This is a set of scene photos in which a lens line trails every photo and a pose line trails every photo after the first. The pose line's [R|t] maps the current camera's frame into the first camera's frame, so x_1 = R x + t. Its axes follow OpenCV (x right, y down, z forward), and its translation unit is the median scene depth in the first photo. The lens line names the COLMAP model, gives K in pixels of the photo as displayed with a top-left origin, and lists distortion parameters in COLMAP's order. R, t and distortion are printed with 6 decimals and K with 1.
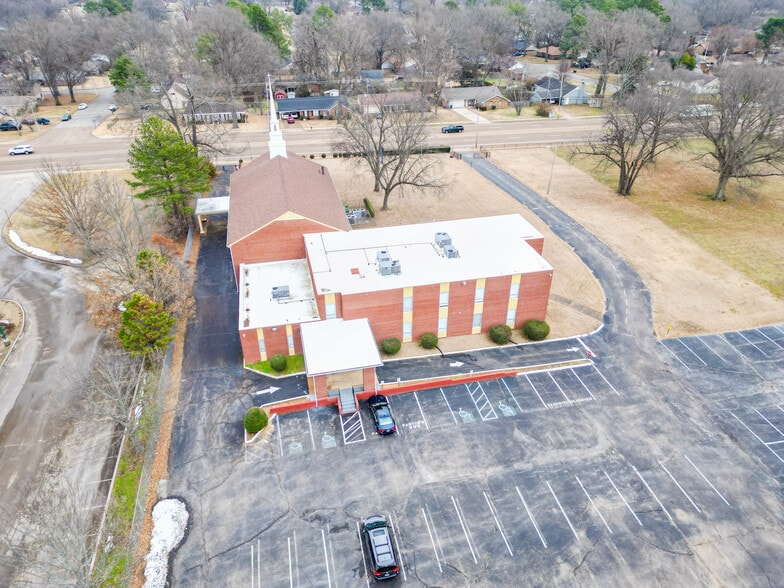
lens RADIAL K [[555.3, 0, 392.0], [0, 555.3, 294.0], [0, 0, 1]] dist [0.057547, -0.047087]
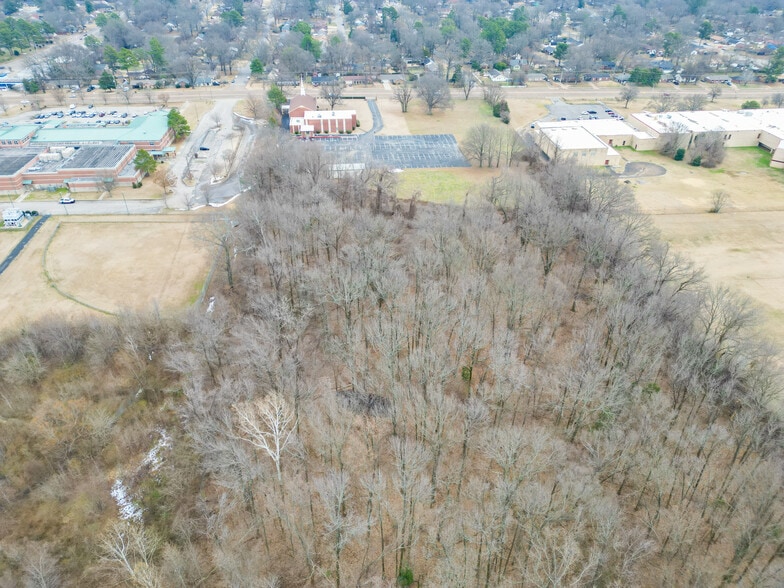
lens RADIAL K [[555.3, 0, 392.0], [0, 555.3, 294.0], [0, 0, 1]] dist [0.057547, -0.047087]
pose [[0.991861, 0.074885, -0.102977, 1.231590], [-0.069497, 0.996067, 0.054956, 1.175798], [0.106687, -0.047352, 0.993164, -3.844338]]
